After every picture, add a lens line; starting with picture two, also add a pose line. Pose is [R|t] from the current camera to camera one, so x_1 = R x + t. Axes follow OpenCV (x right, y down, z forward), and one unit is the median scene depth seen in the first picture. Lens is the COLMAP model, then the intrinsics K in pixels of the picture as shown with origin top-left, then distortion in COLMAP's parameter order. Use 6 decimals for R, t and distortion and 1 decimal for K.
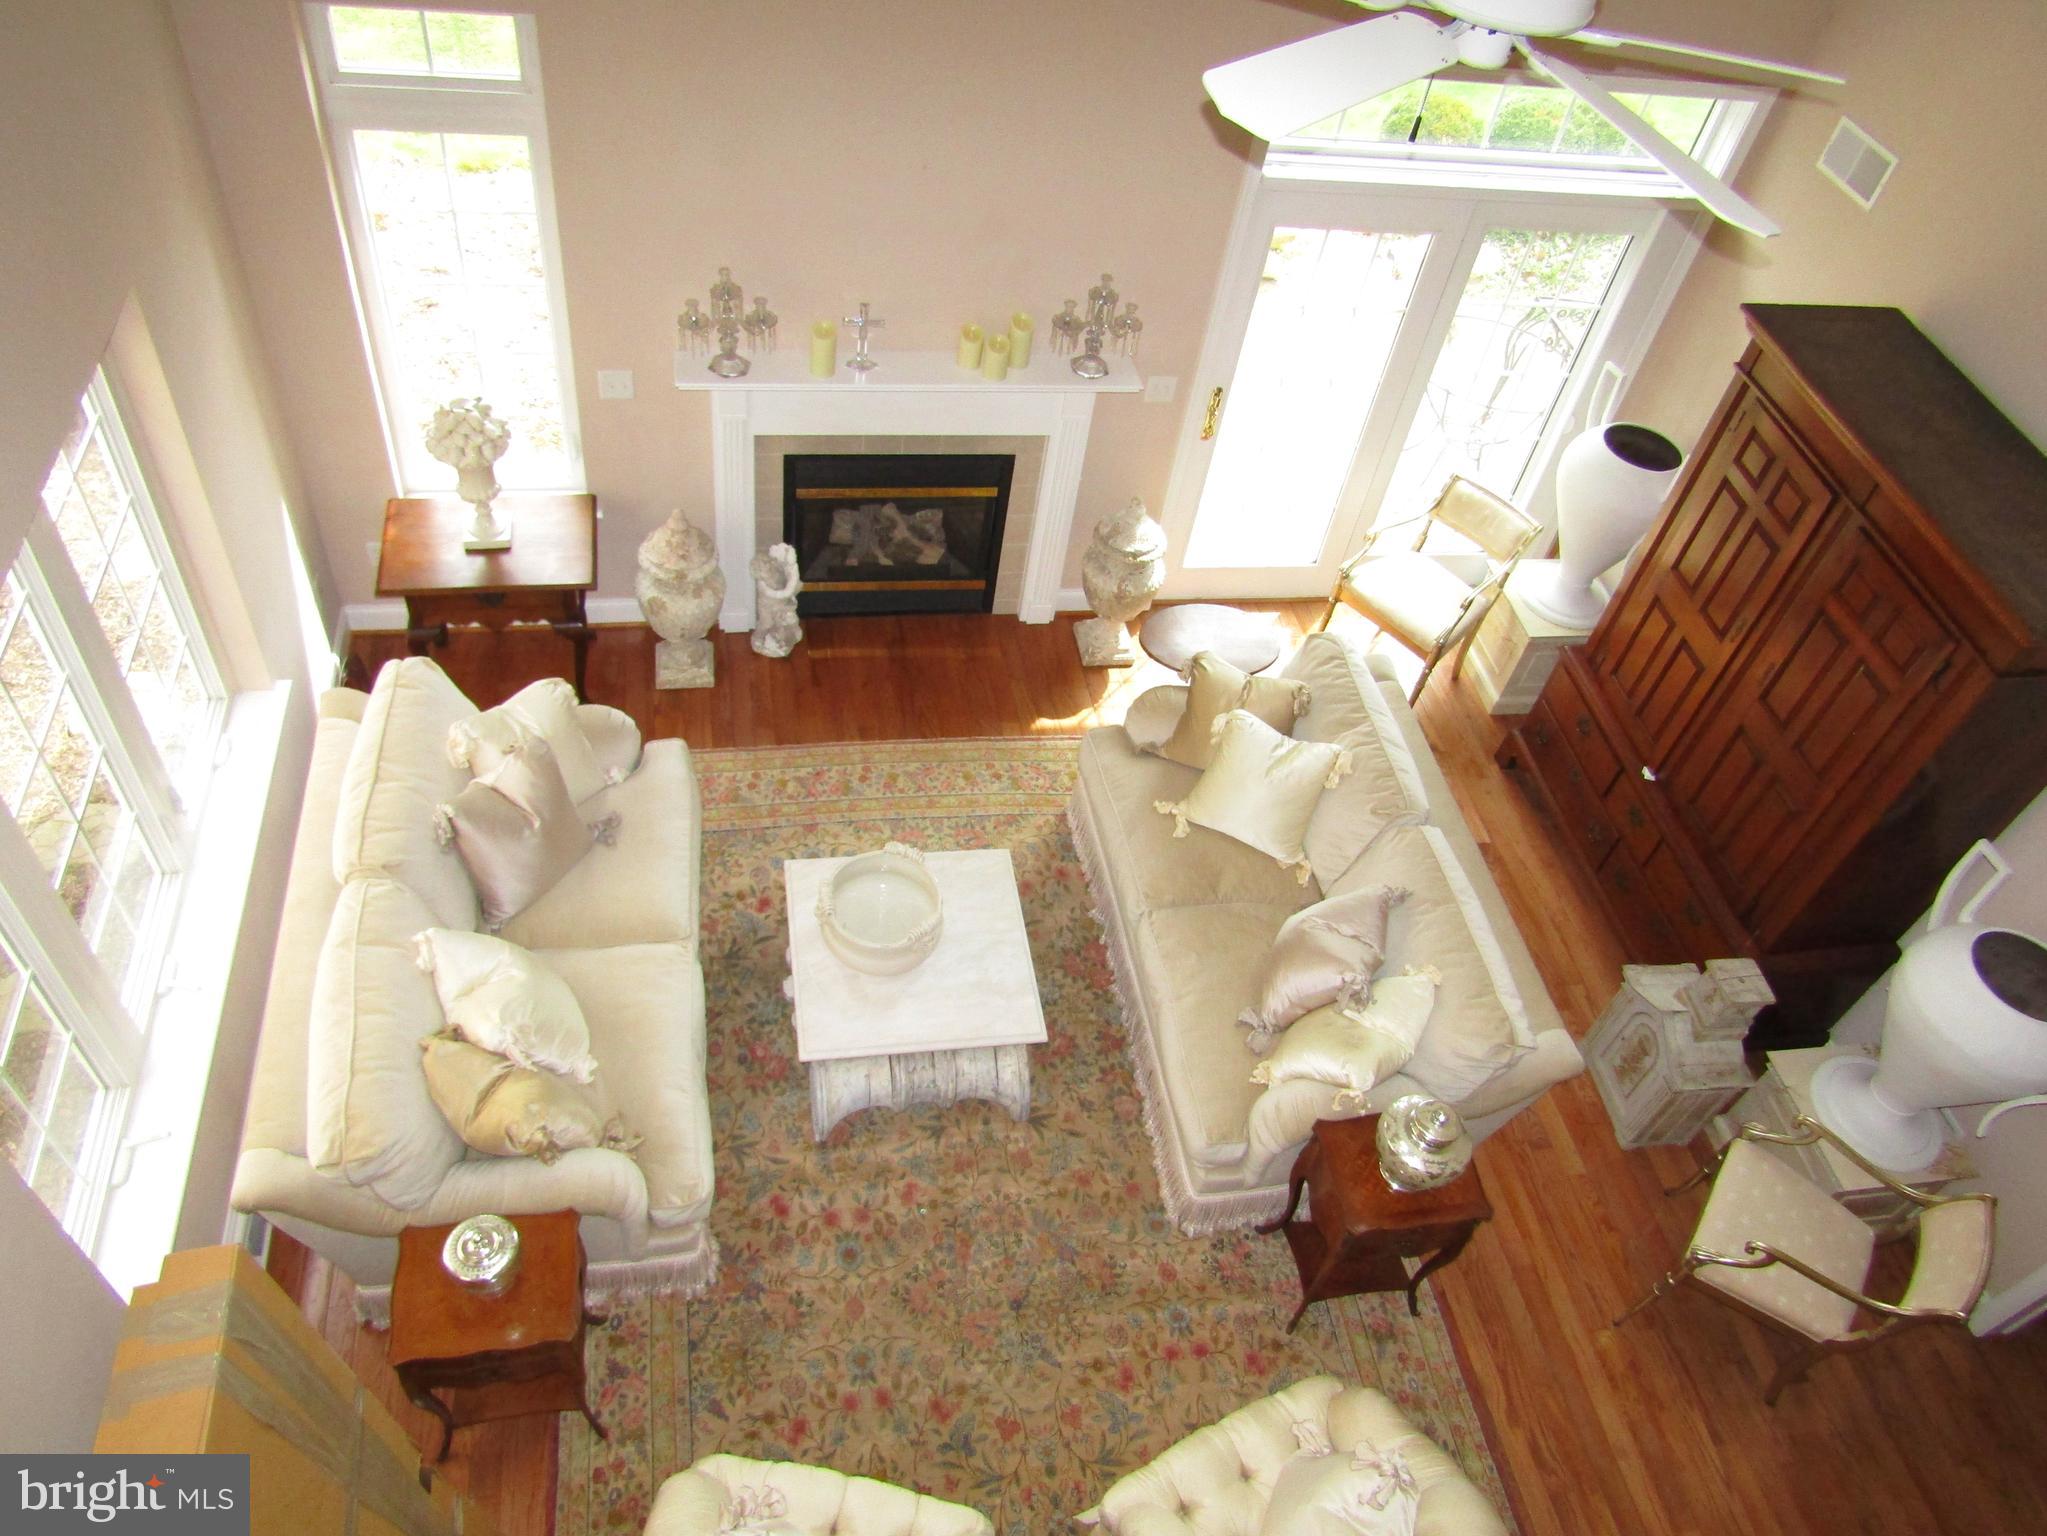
lens RADIAL K [[1440.7, 0, 1023.5], [0, 1440.7, 768.0], [0, 0, 1]] dist [0.129568, 0.000994]
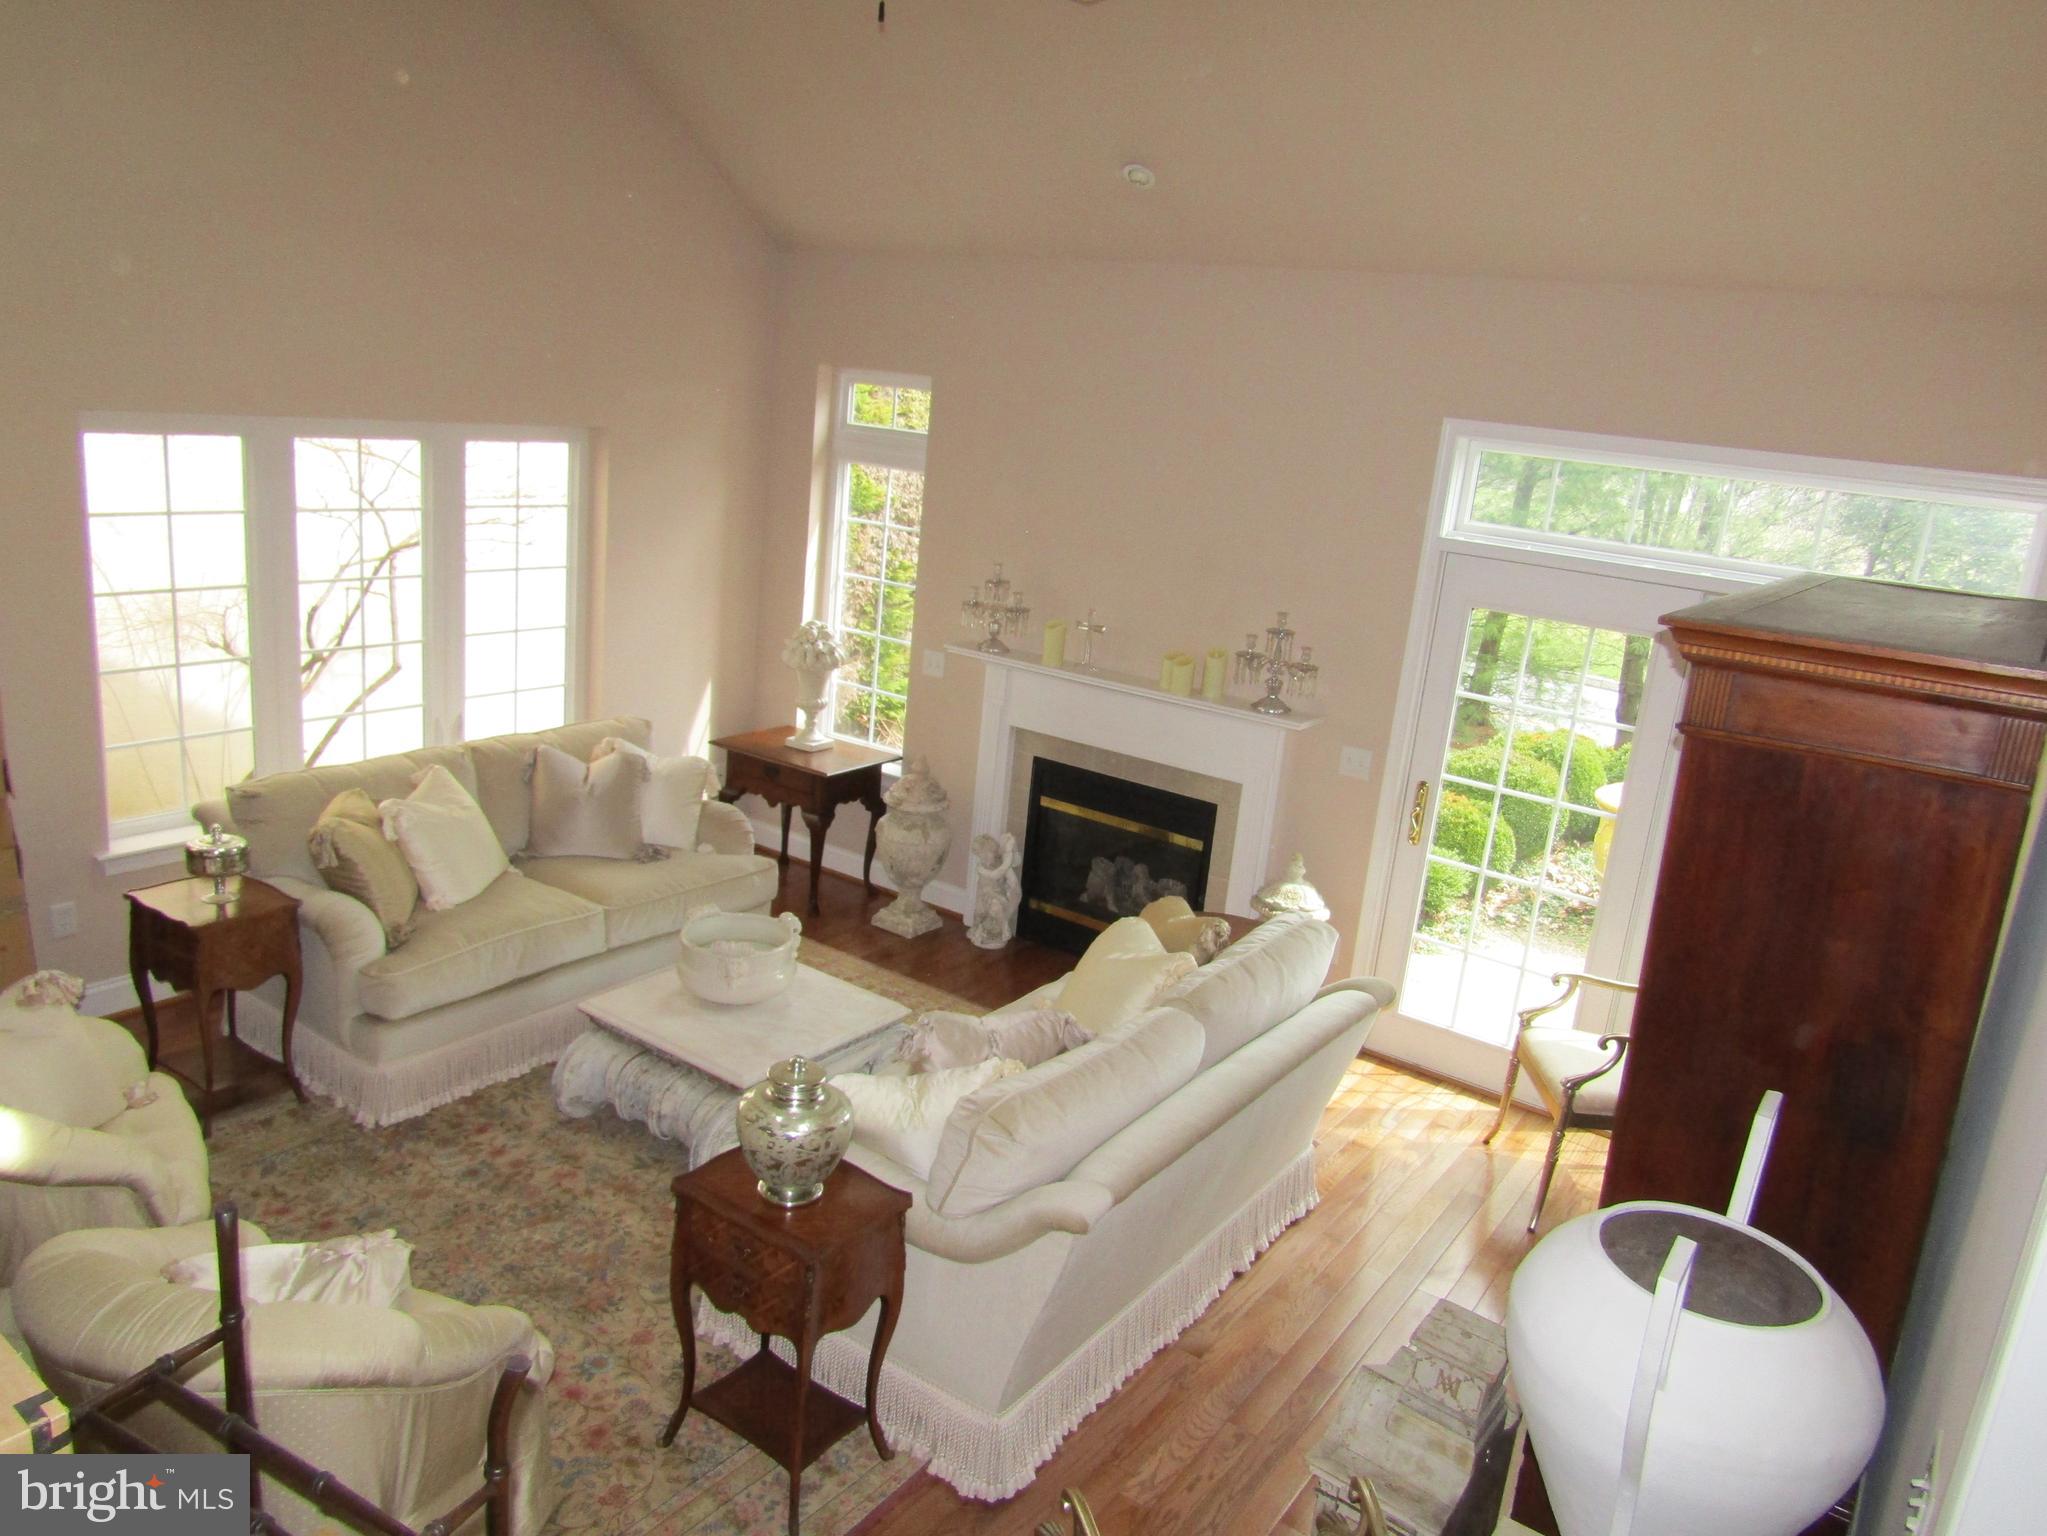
lens RADIAL K [[1461.5, 0, 1023.5], [0, 1461.5, 768.0], [0, 0, 1]] dist [-0.001918, 0.003312]
pose [[0.717399, 0.133899, -0.683674, 0.646001], [-0.521378, 0.754081, -0.399409, 0.267050], [0.462065, 0.642988, 0.610789, 0.319935]]
